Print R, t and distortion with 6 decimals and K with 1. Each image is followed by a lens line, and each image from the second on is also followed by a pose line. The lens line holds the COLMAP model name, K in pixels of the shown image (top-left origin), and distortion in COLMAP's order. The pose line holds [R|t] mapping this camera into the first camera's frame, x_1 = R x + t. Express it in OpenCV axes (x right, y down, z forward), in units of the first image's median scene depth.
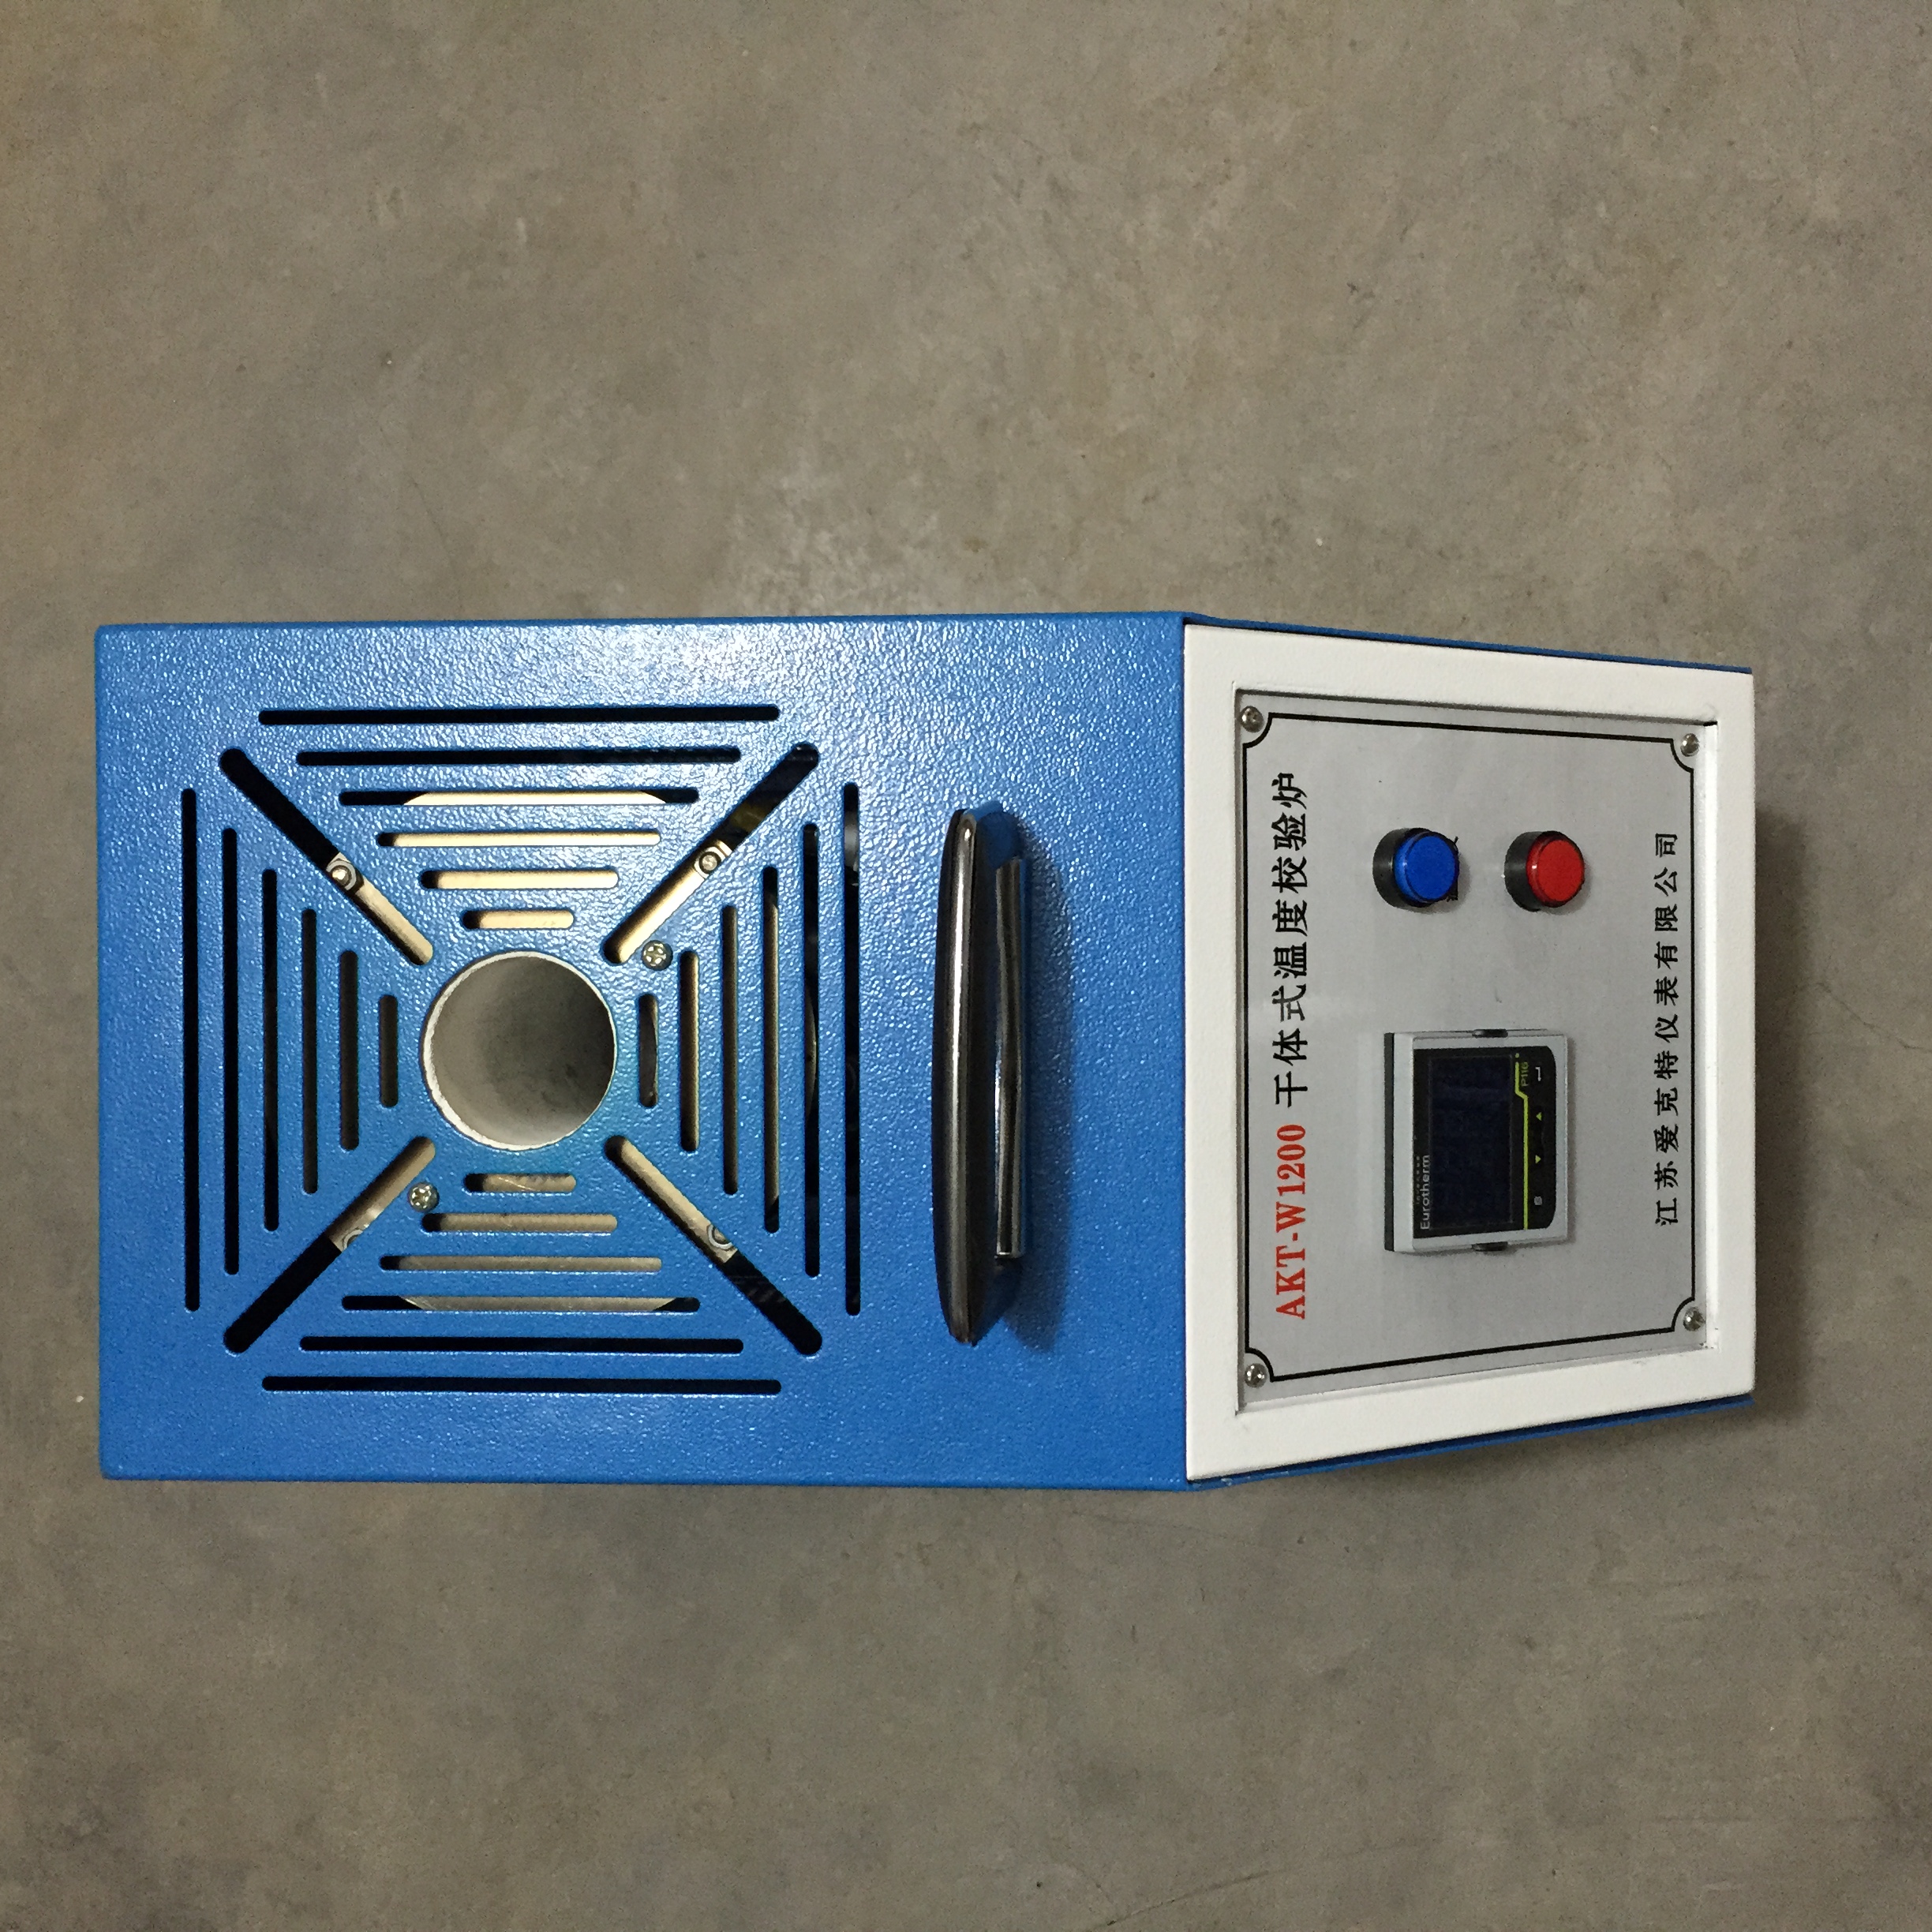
lens RADIAL K [[2037.6, 0, 958.9], [0, 2037.6, 966.8], [0, 0, 1]] dist [0.019936, 0.000000]
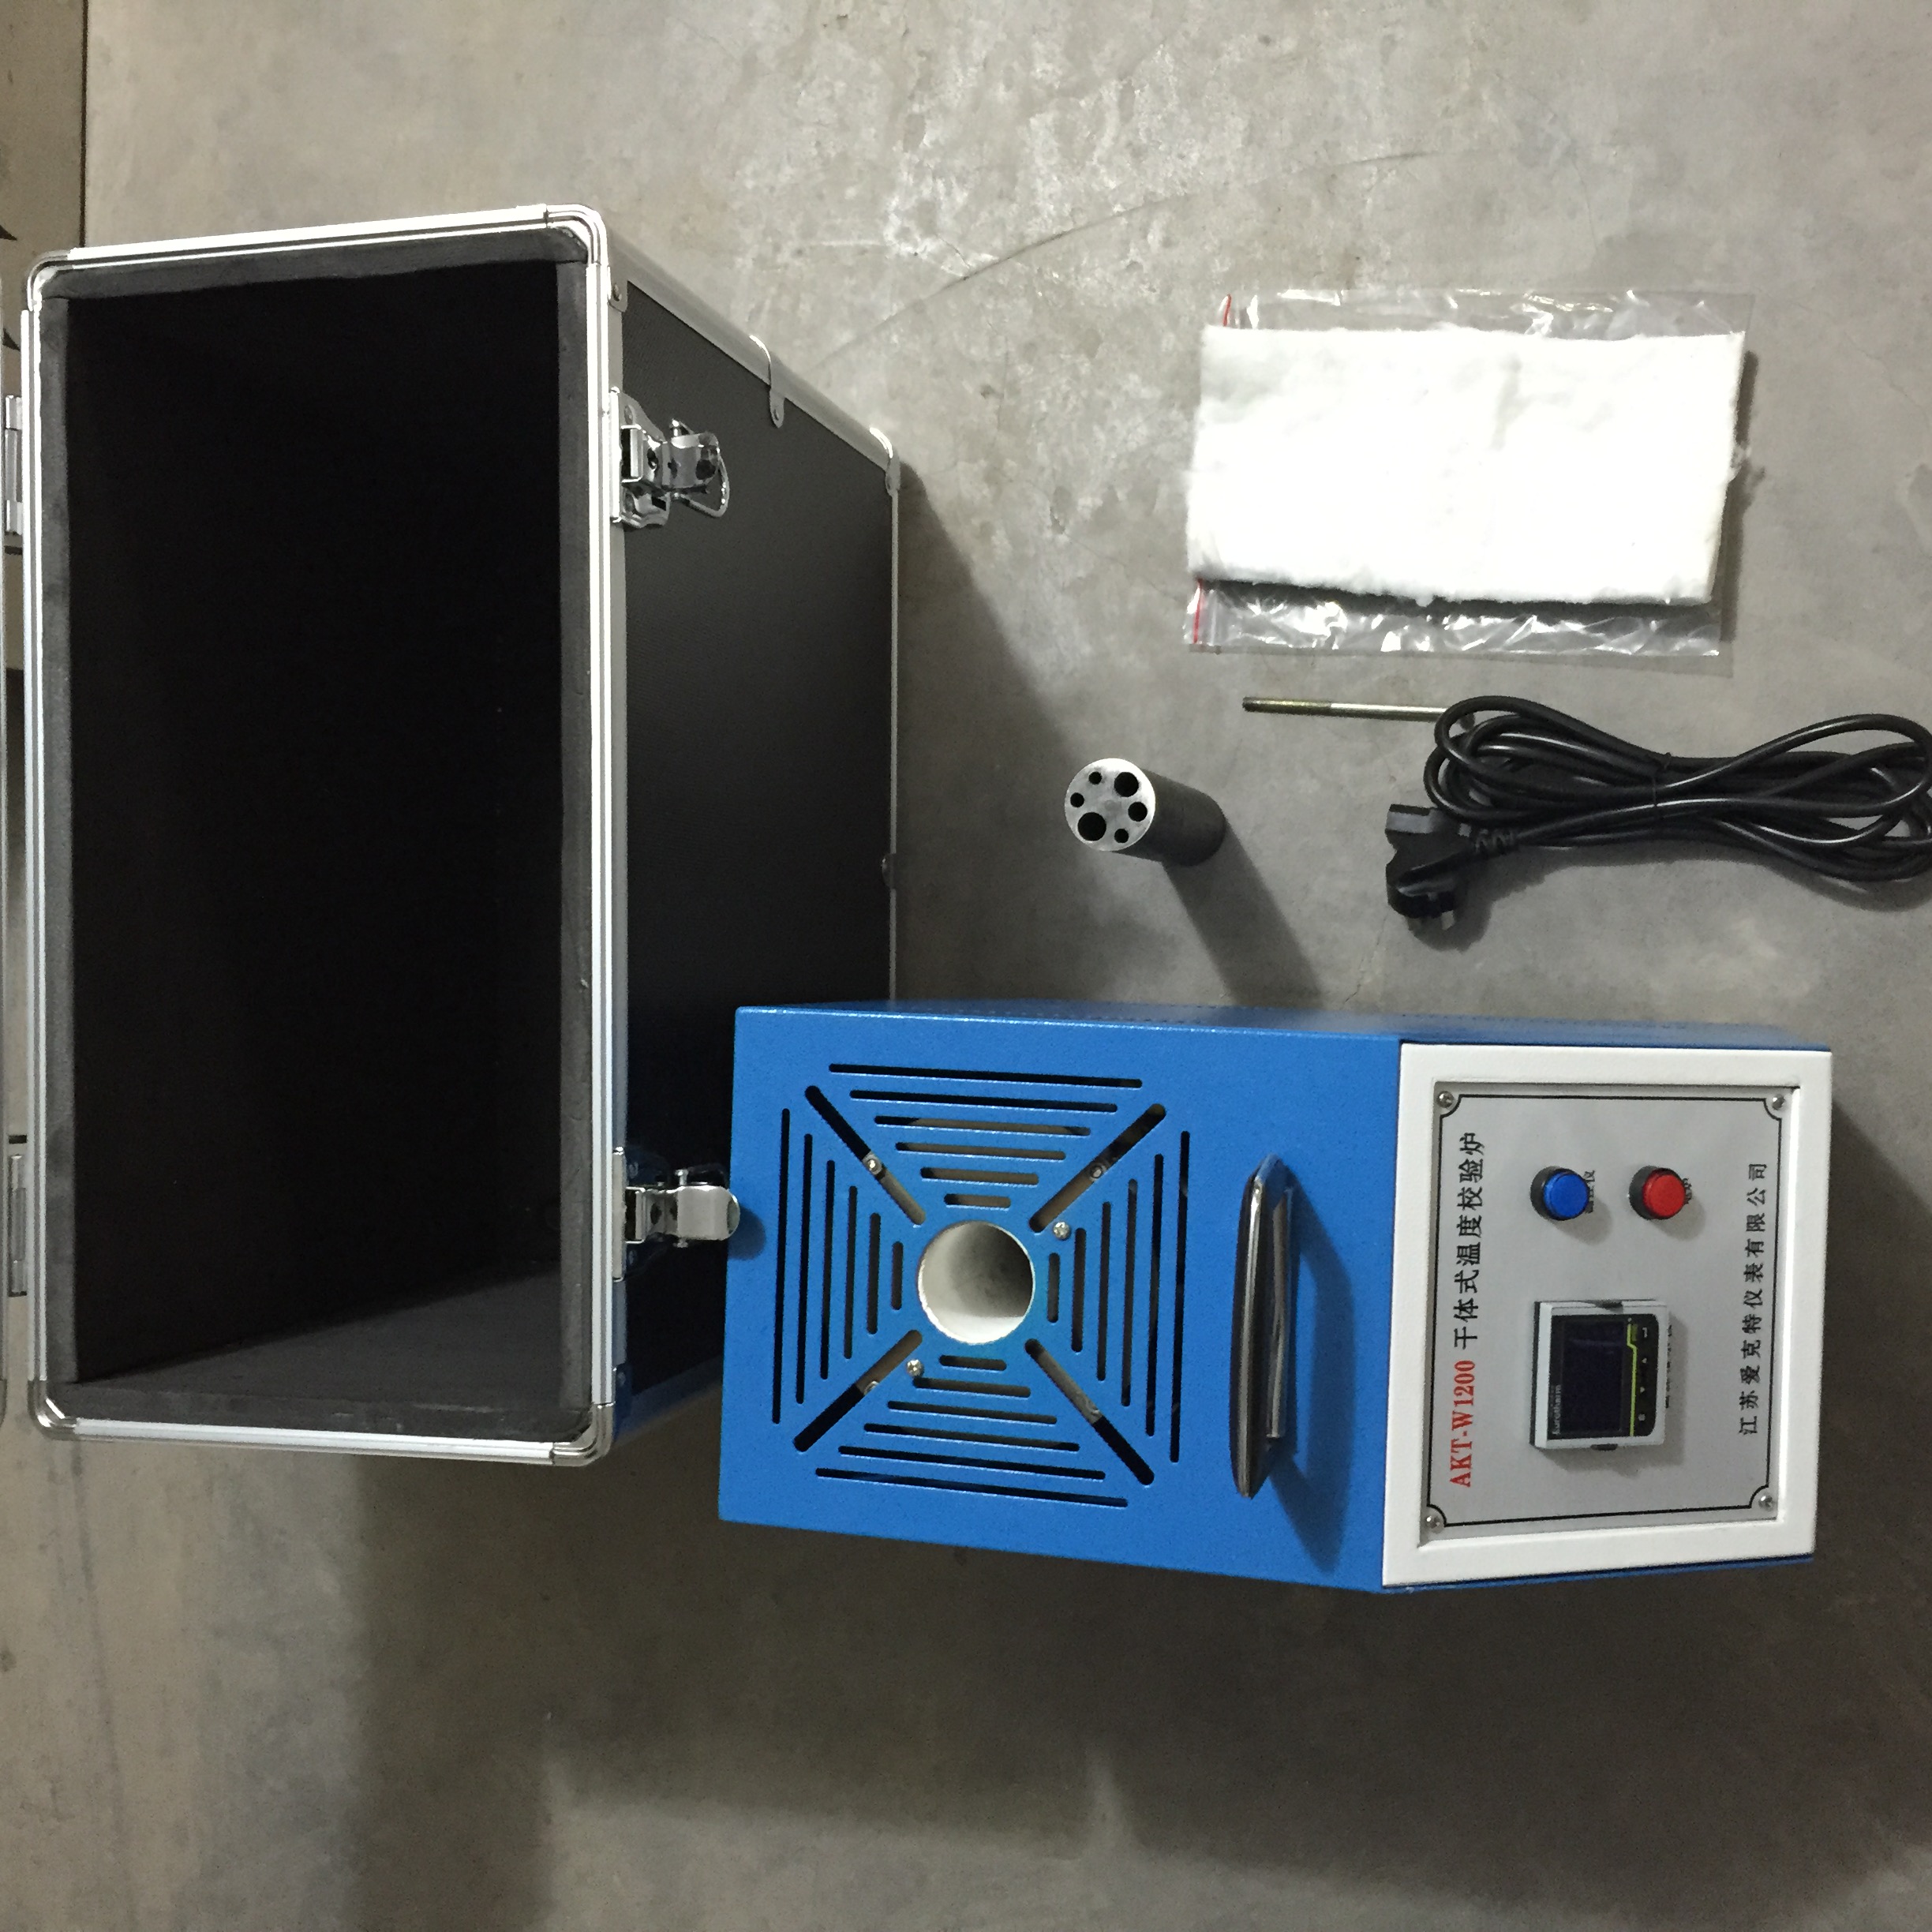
lens RADIAL K [[2037.6, 0, 972.5], [0, 2037.6, 970.0], [0, 0, 1]] dist [0.019936, 0.000000]
pose [[0.981100, 0.038458, -0.189643, 0.079080], [-0.037336, 0.999258, 0.009487, -0.218073], [0.189867, -0.002228, 0.981807, -0.583633]]
